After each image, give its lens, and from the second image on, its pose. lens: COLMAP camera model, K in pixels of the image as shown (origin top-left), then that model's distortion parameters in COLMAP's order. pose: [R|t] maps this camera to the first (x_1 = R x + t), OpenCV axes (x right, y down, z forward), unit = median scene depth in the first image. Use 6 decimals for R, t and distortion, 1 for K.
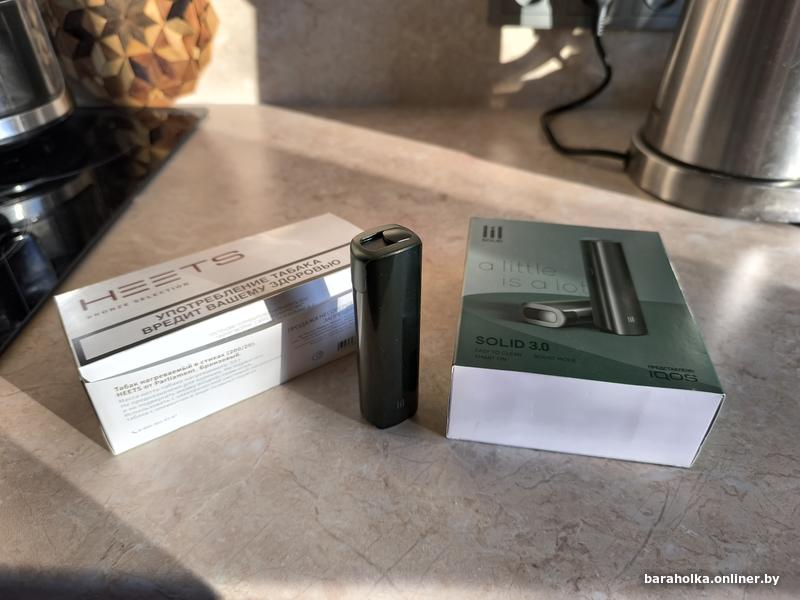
lens RADIAL K [[570.2, 0, 399.7], [0, 570.2, 289.4], [0, 0, 1]] dist [-0.005253, -0.032658]
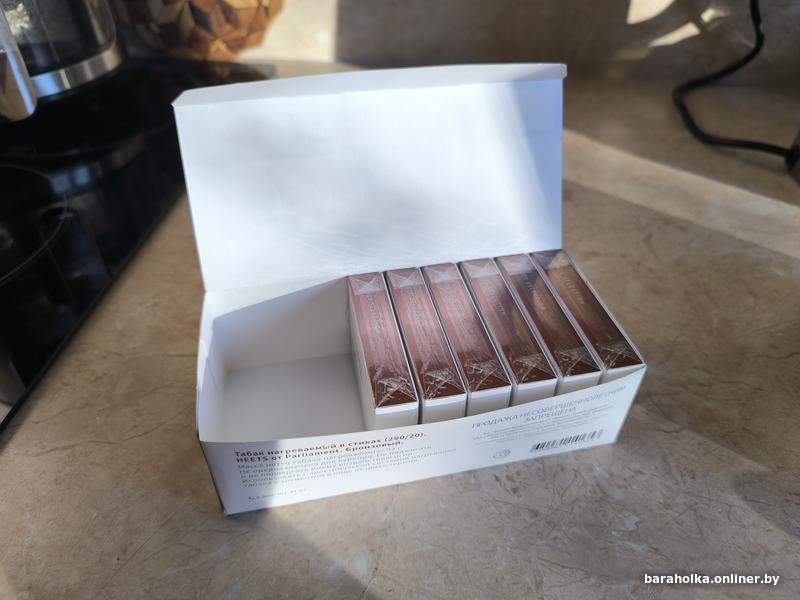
lens RADIAL K [[570.2, 0, 399.7], [0, 570.2, 289.4], [0, 0, 1]] dist [-0.005253, -0.032658]
pose [[0.996036, 0.064138, -0.061629, -0.096305], [-0.059186, 0.995111, 0.079064, -0.075095], [0.066399, -0.075103, 0.994963, 0.161903]]
